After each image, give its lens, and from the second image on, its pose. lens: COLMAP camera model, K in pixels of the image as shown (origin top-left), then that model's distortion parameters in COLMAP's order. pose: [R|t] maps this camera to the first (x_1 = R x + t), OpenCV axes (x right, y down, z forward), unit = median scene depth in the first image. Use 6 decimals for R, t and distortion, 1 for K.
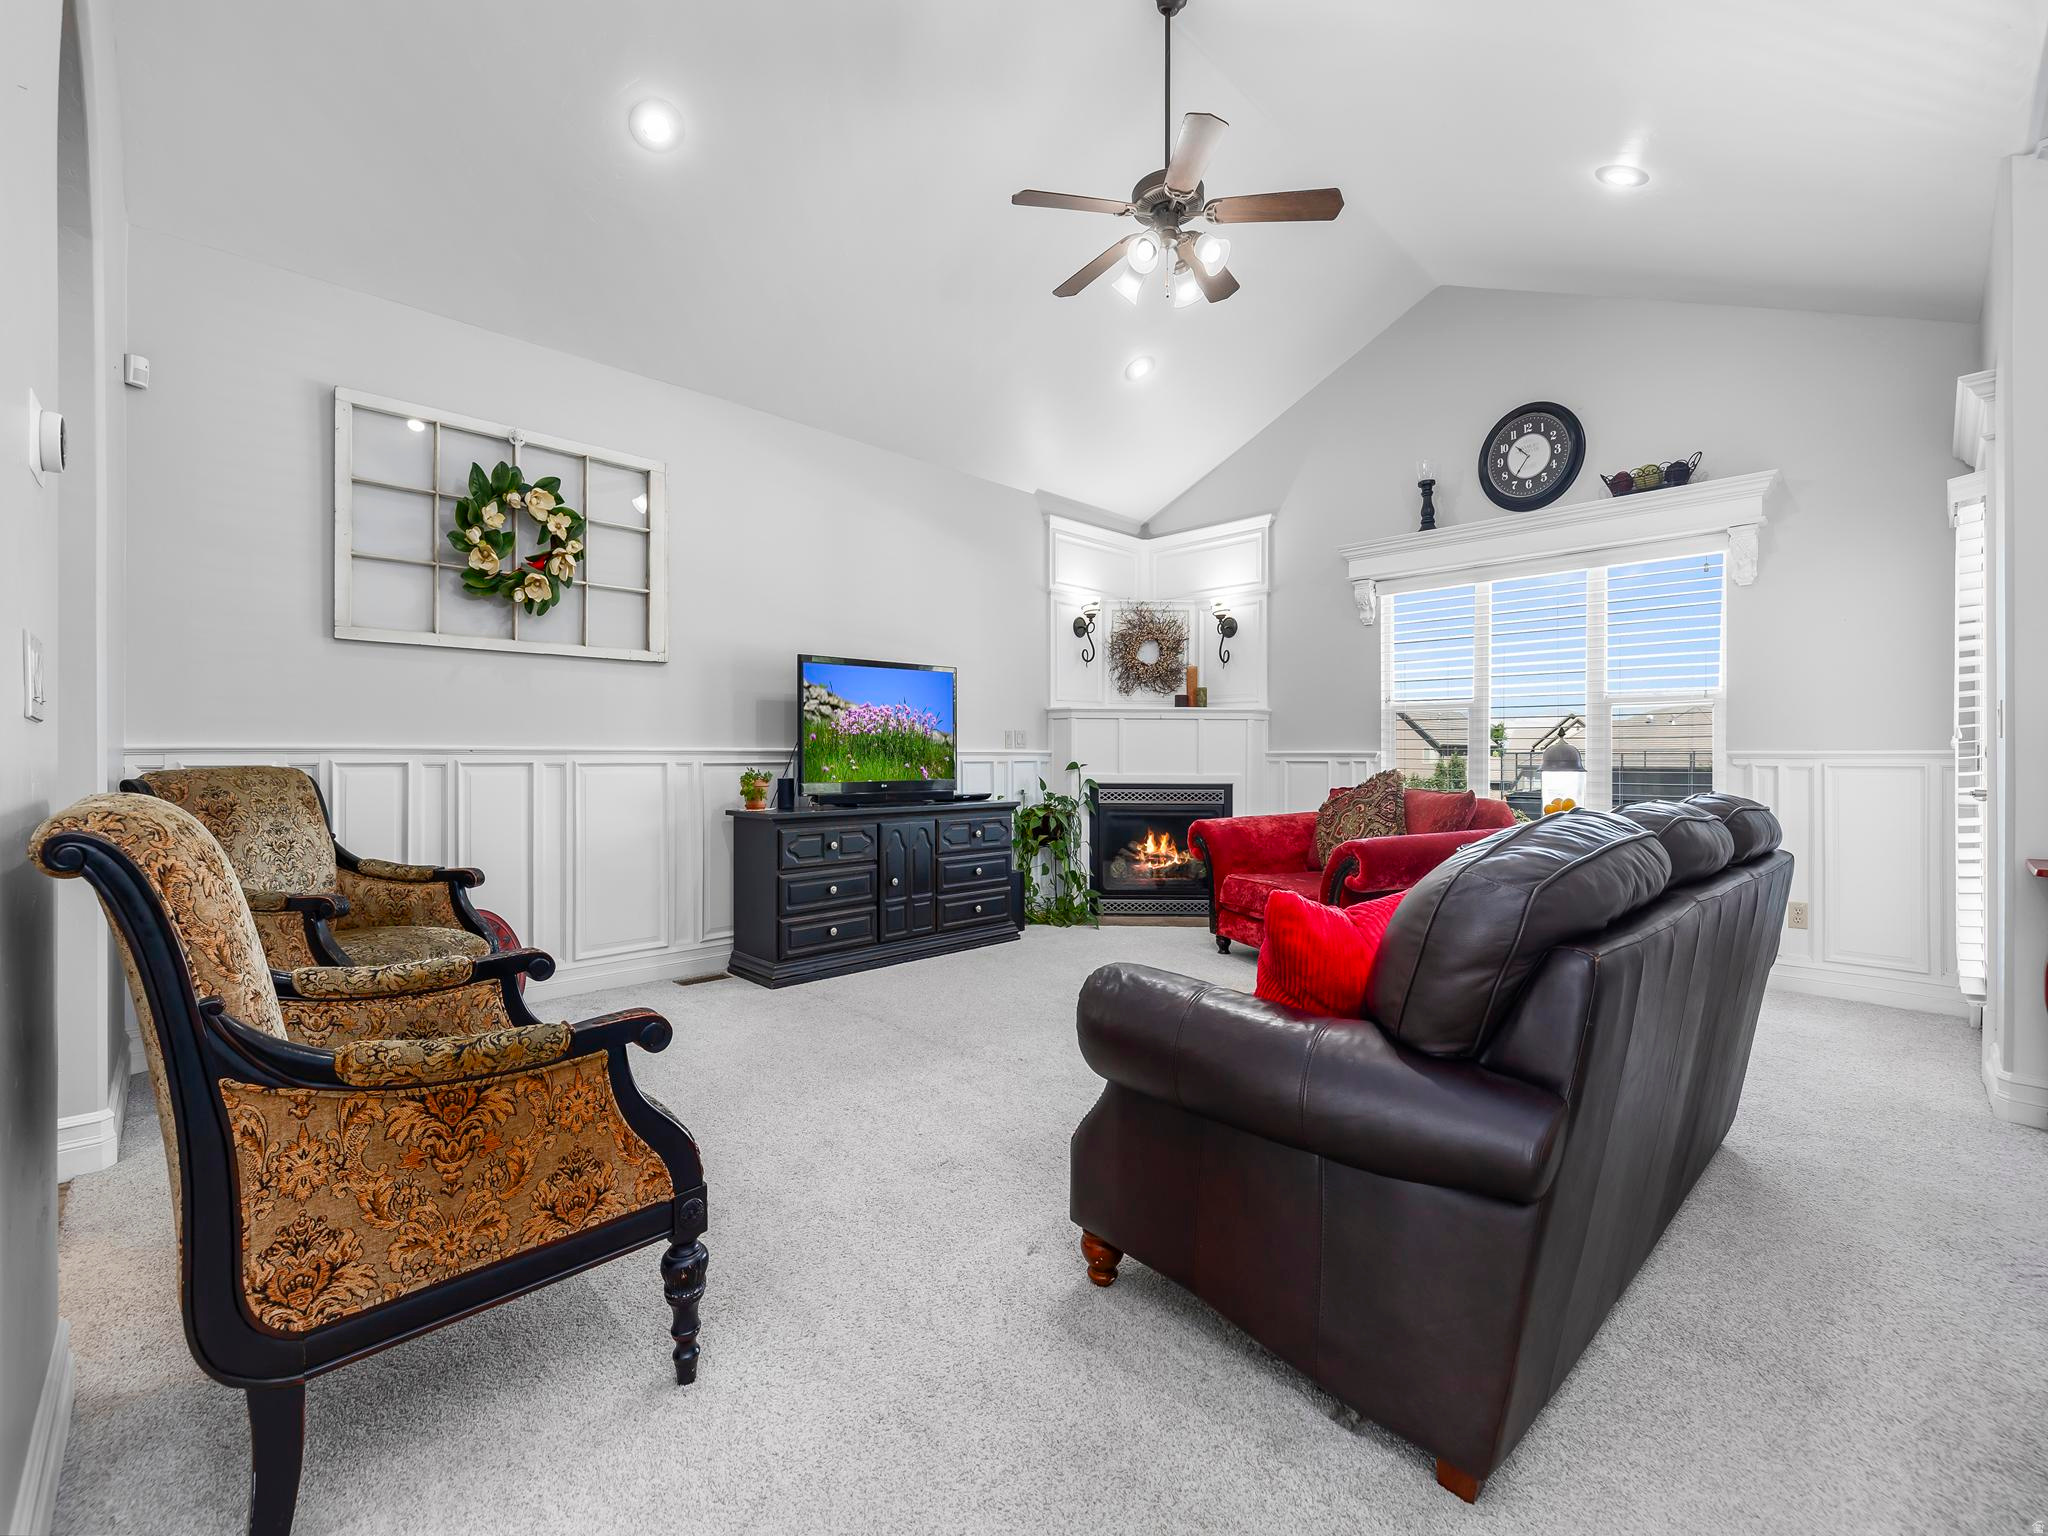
lens RADIAL K [[872.2, 0, 1027.8], [0, 872.2, 754.2], [0, 0, 1]] dist [0.002930, -0.000651]
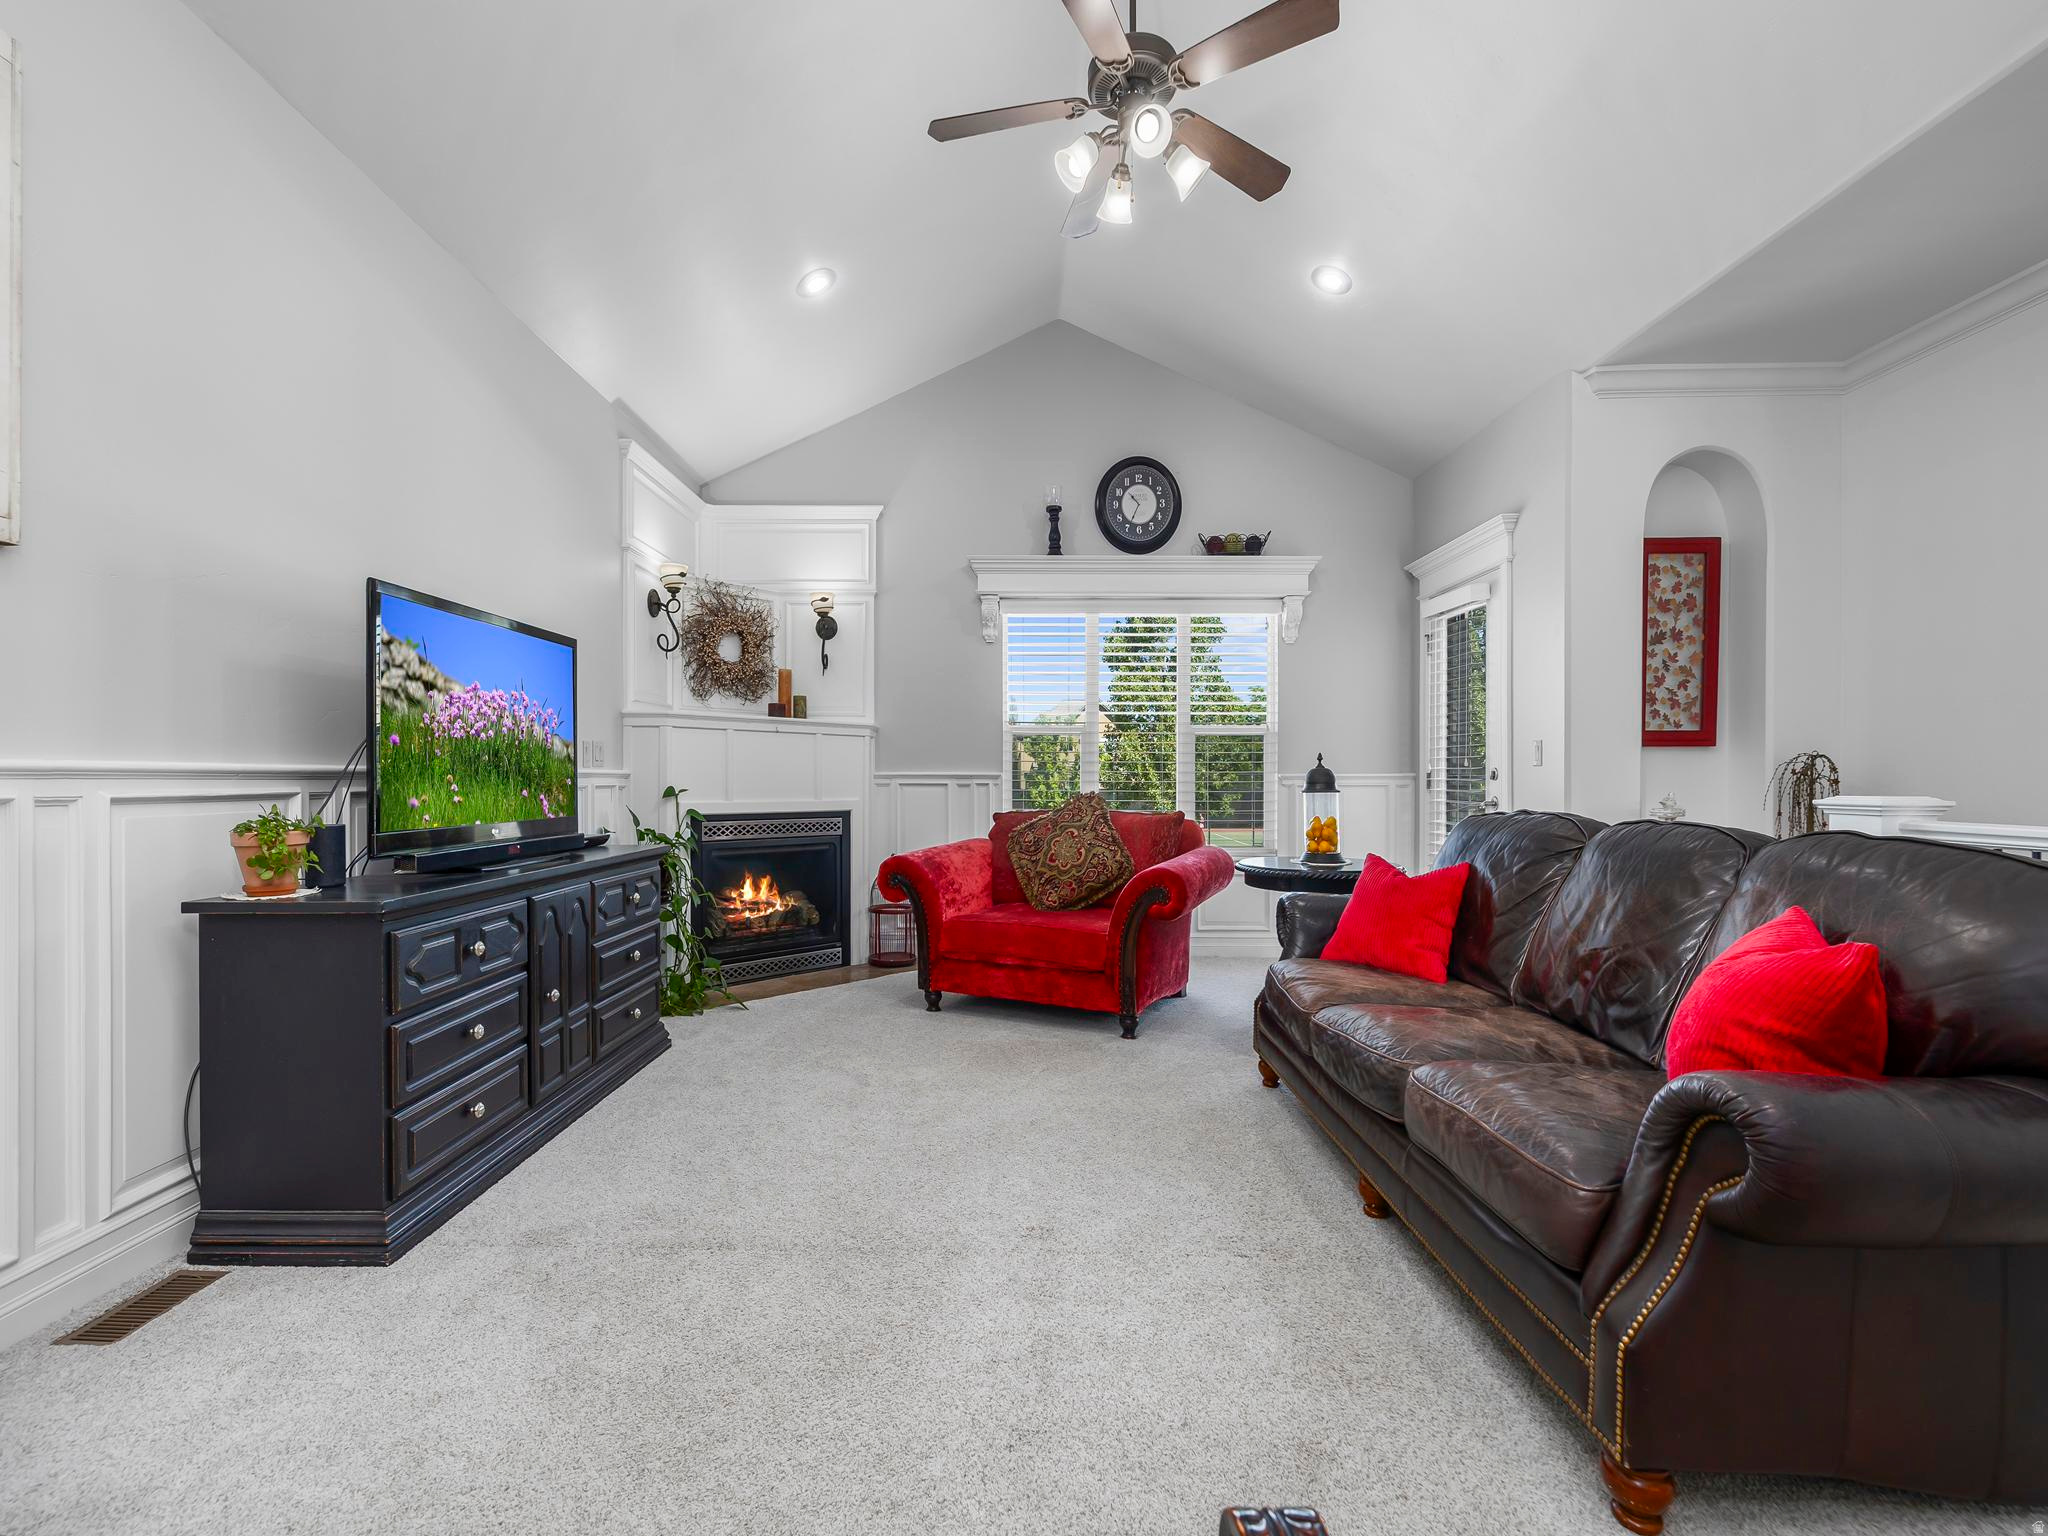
lens RADIAL K [[872.2, 0, 1019.9], [0, 872.2, 772.1], [0, 0, 1]] dist [0.002930, -0.000651]
pose [[0.707619, 0.003714, 0.706584, -0.302775], [-0.000592, 0.999989, -0.004664, 0.000742], [-0.706594, 0.002882, 0.707614, 0.326644]]
